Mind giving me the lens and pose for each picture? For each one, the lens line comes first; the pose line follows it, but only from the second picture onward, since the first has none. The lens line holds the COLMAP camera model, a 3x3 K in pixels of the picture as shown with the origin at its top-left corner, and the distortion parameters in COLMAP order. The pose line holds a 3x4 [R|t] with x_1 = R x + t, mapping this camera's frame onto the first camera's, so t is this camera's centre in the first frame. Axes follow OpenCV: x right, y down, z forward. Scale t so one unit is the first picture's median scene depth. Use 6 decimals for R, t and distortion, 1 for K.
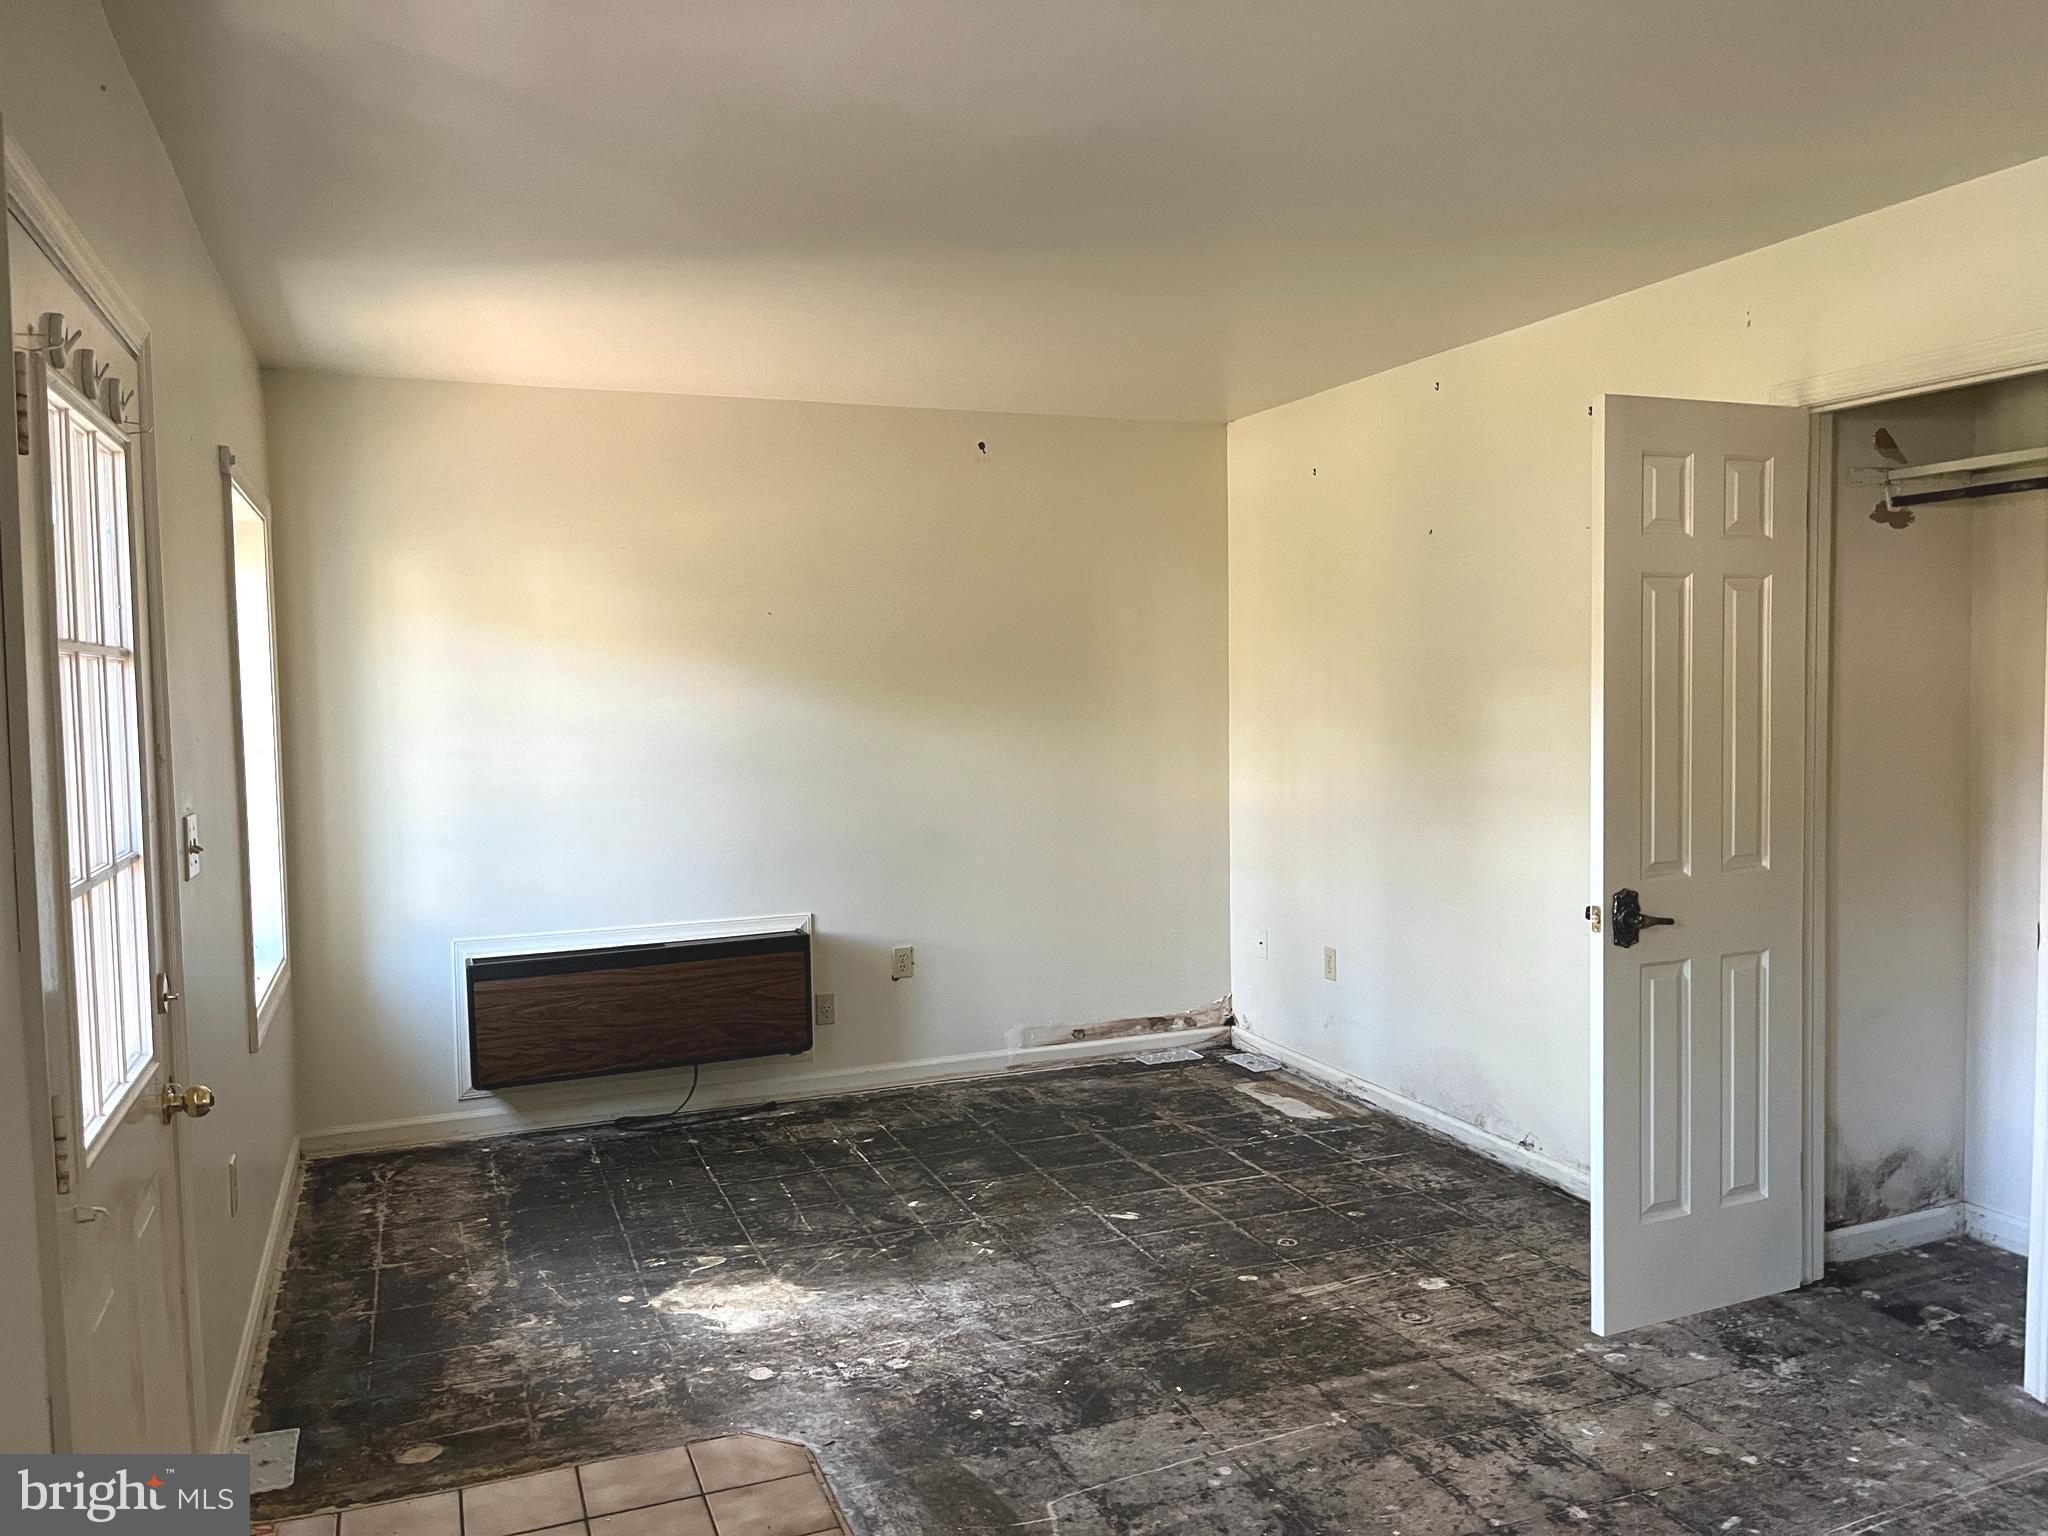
lens RADIAL K [[1566.3, 0, 1028.6], [0, 1566.3, 779.9], [0, 0, 1]] dist [0.020262, 0.004289]
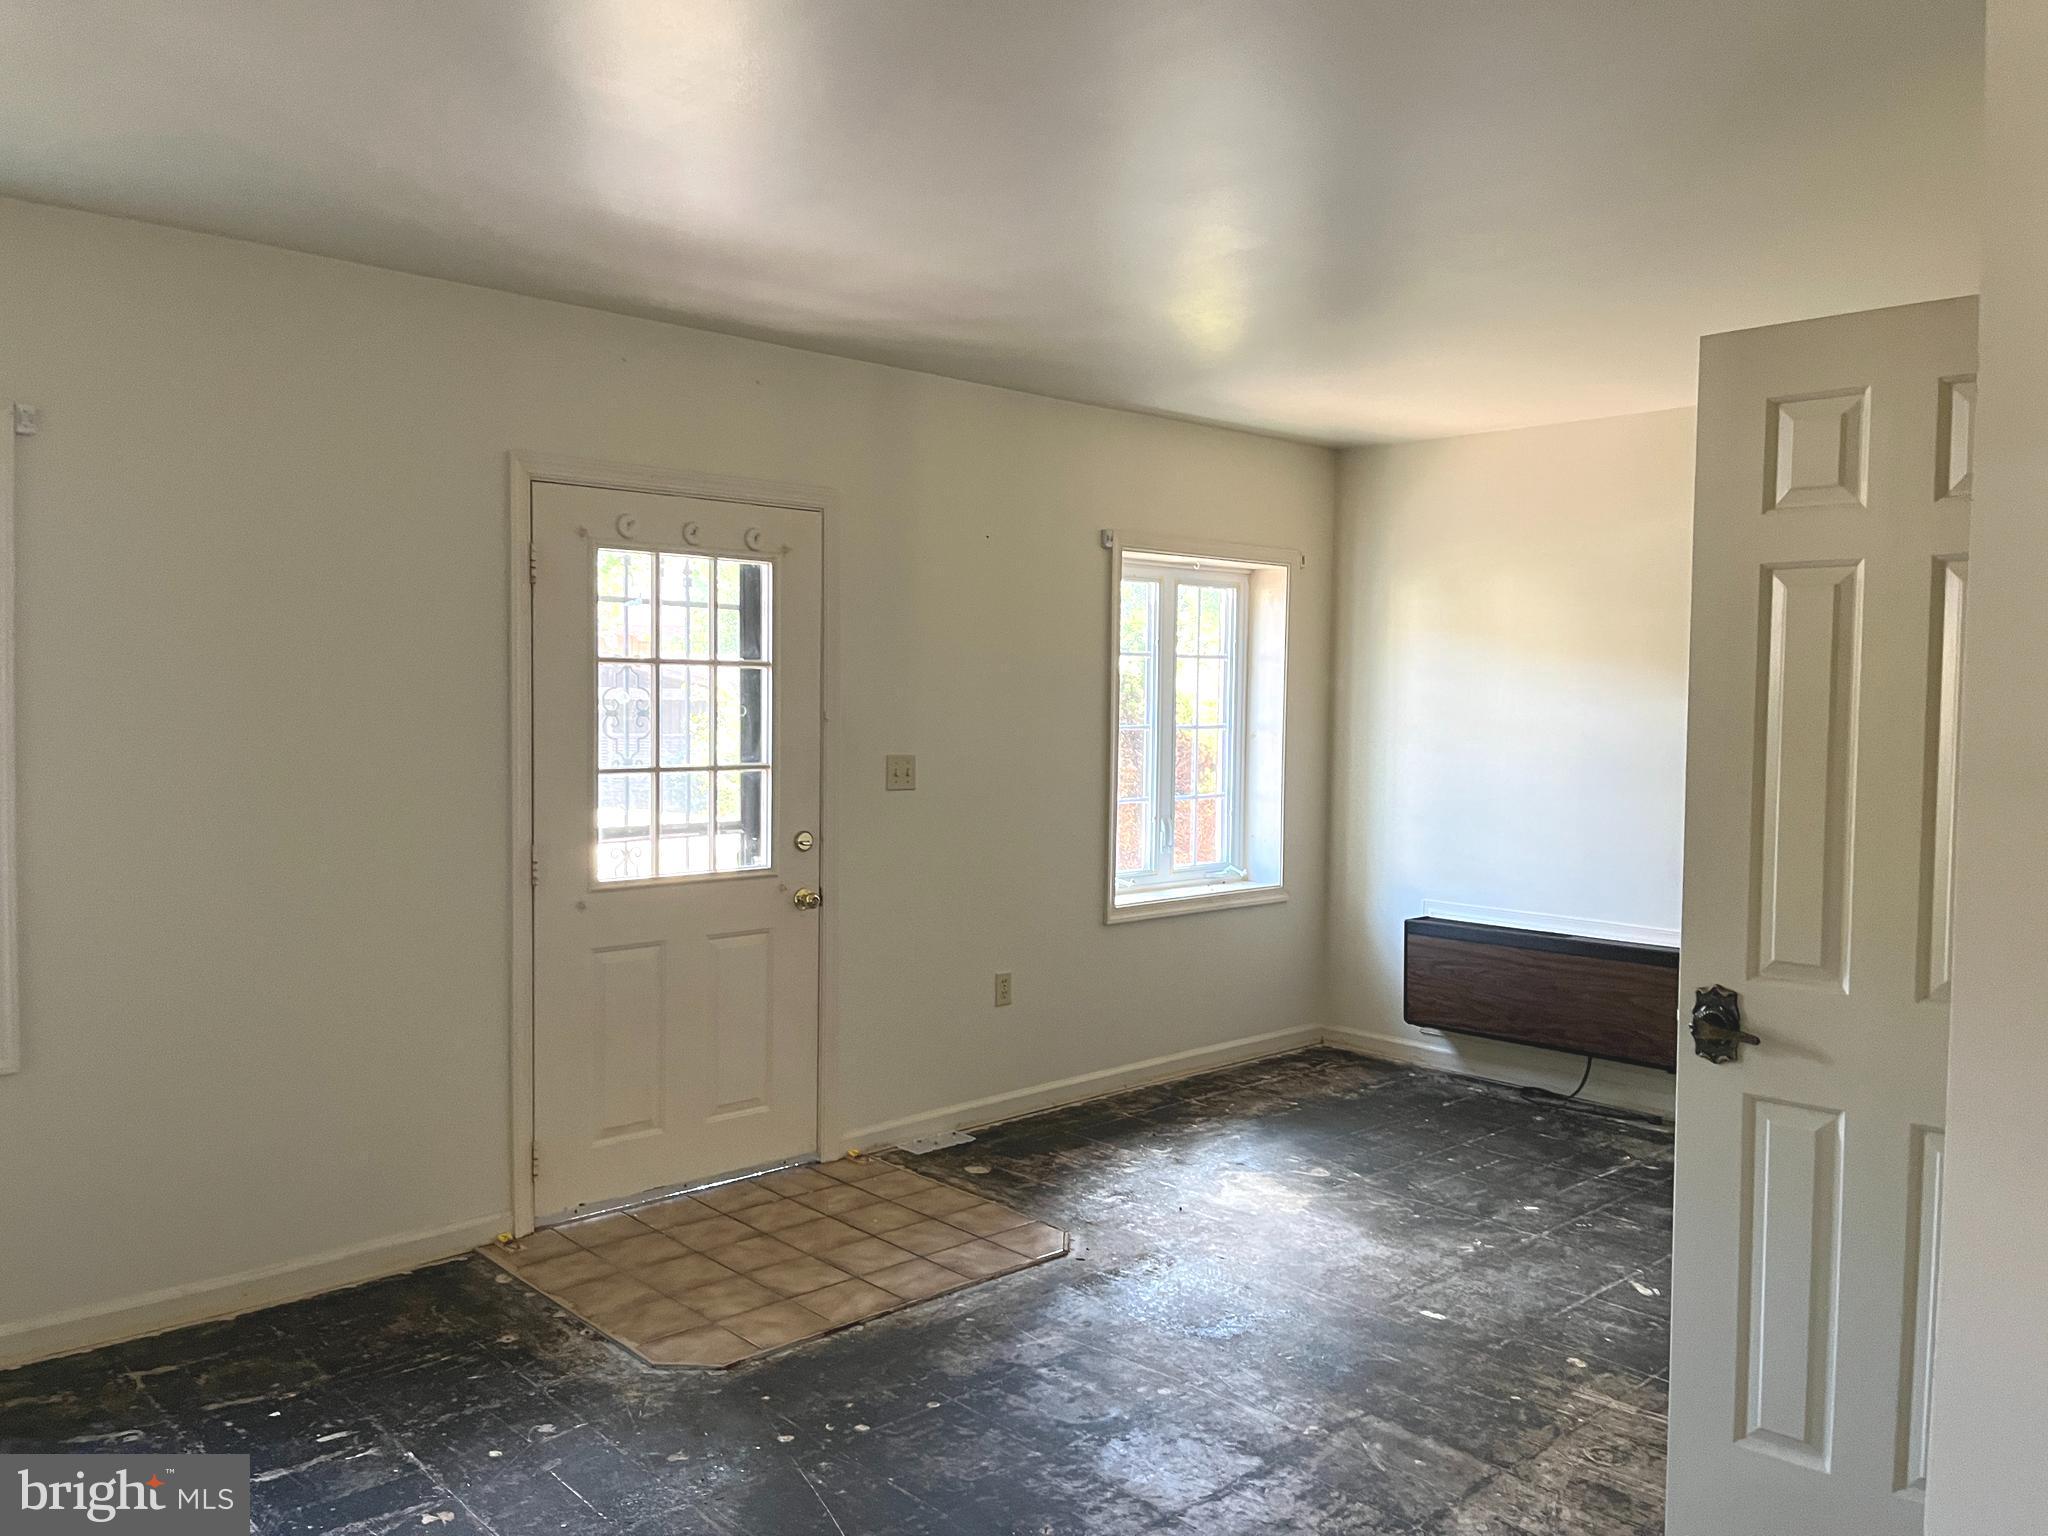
lens RADIAL K [[1540.8, 0, 1017.1], [0, 1540.8, 764.4], [0, 0, 1]] dist [0.081042, -0.104171]
pose [[0.356186, 0.066078, -0.932076, 0.808621], [-0.074766, 0.996314, 0.042061, -0.036988], [0.931419, 0.054706, 0.359814, 0.346098]]
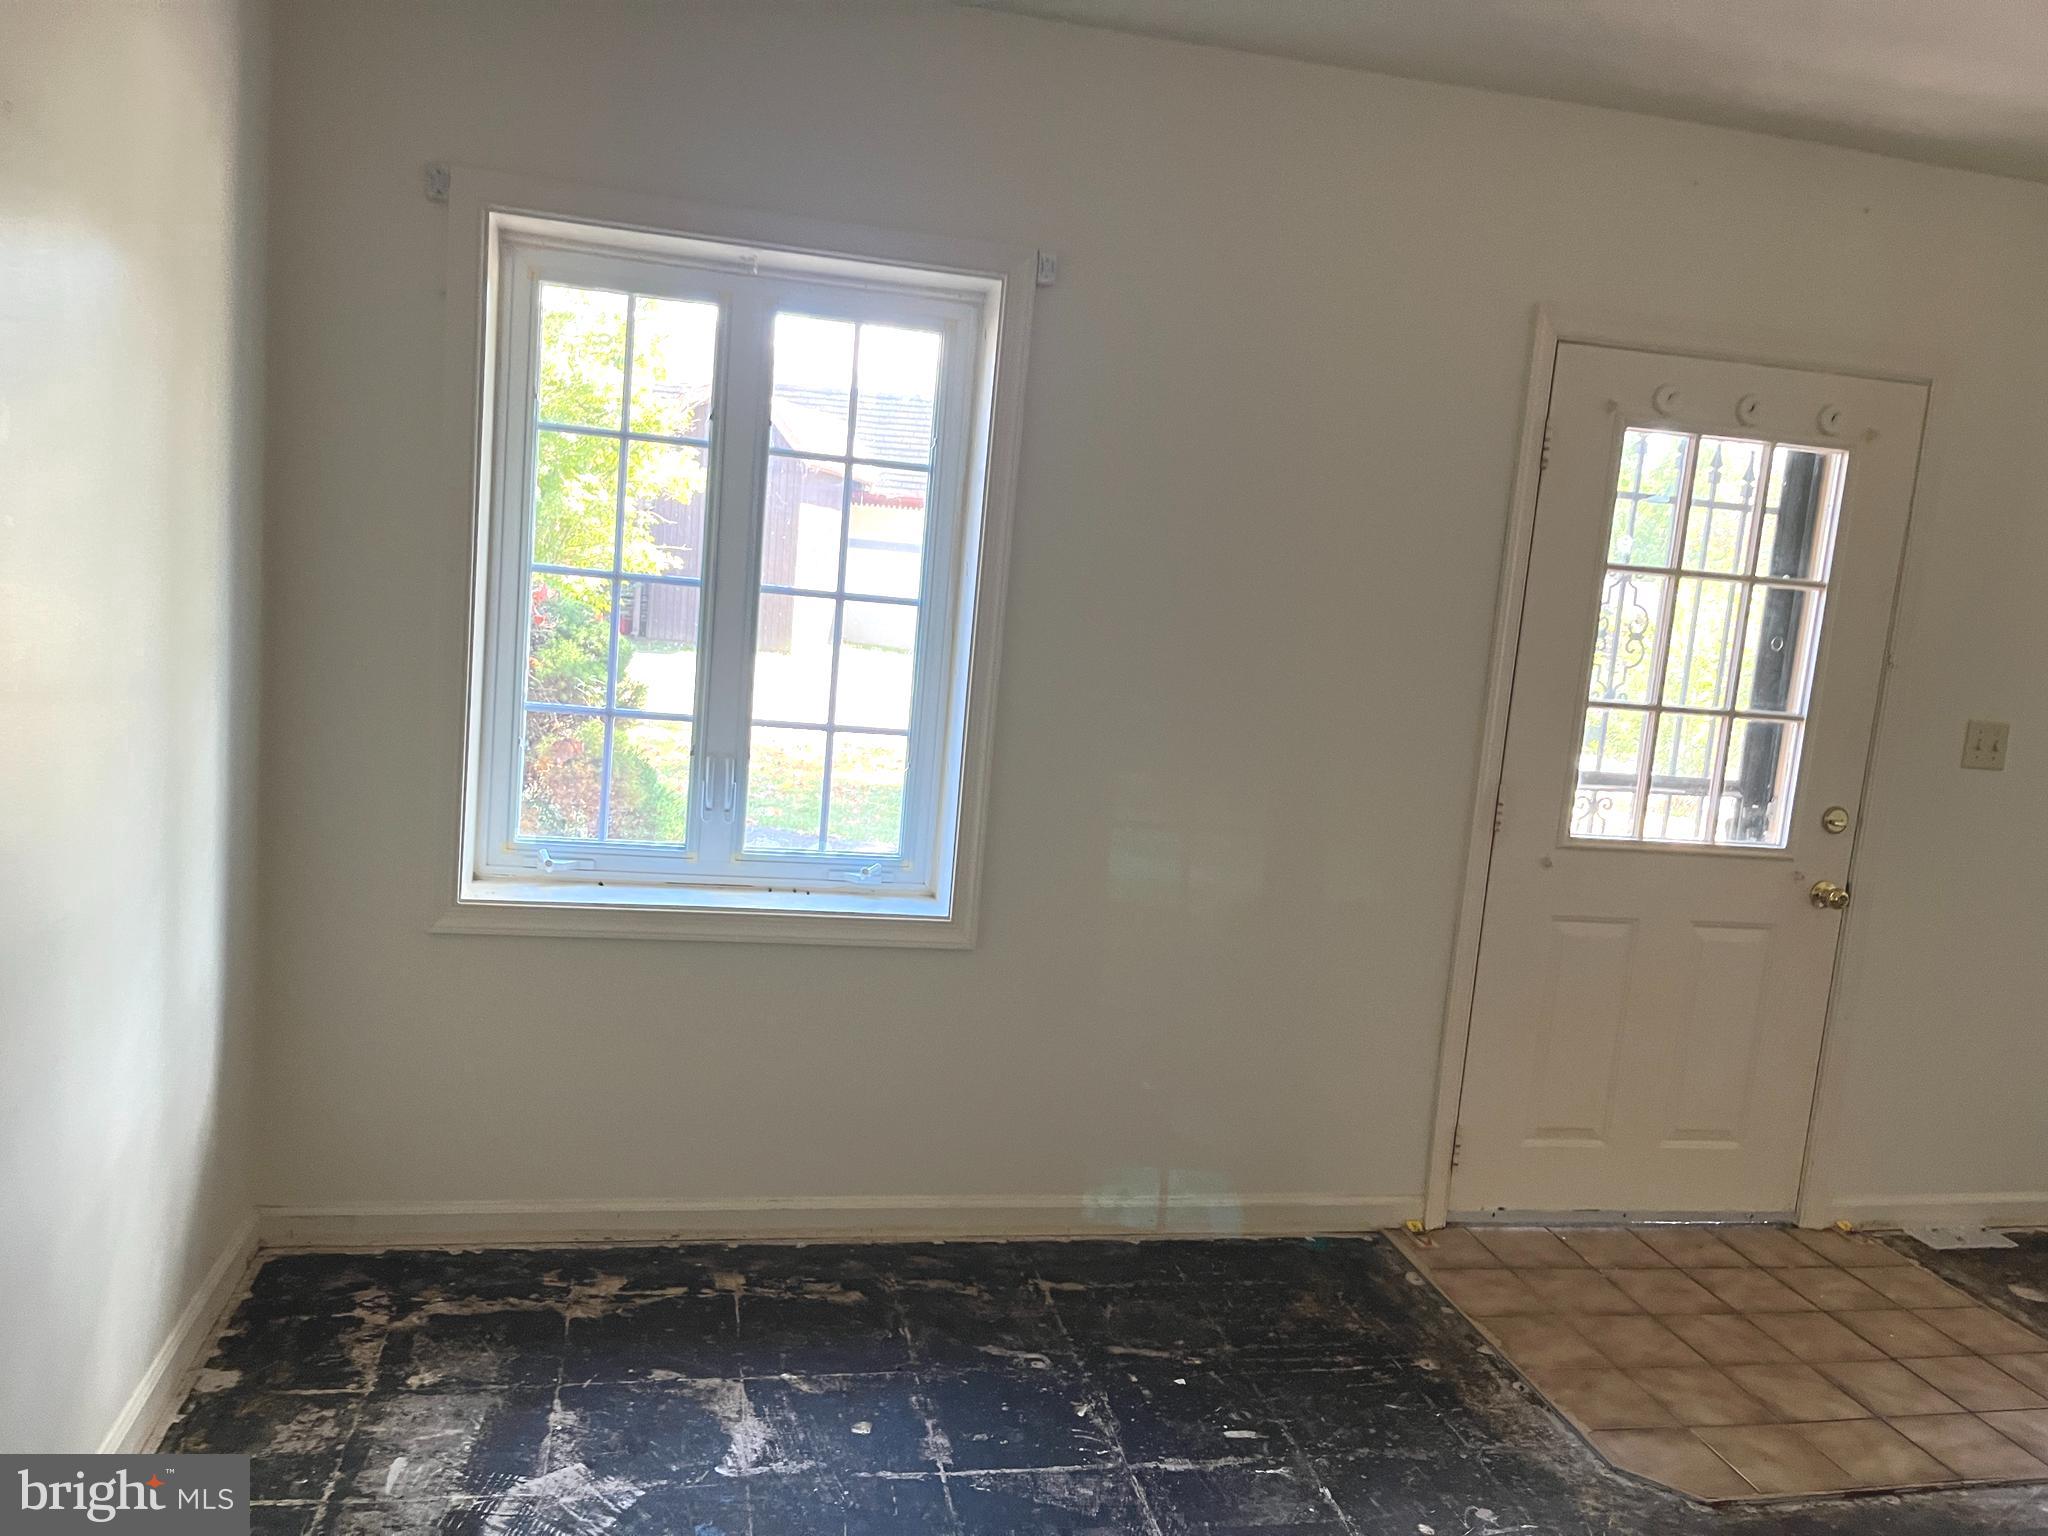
lens RADIAL K [[1566.3, 0, 1028.6], [0, 1566.3, 779.9], [0, 0, 1]] dist [0.020262, 0.004289]
pose [[-0.165493, 0.140078, -0.976212, 0.632758], [-0.141908, 0.976178, 0.164130, -0.024330], [0.975948, 0.165695, -0.141673, 0.288185]]
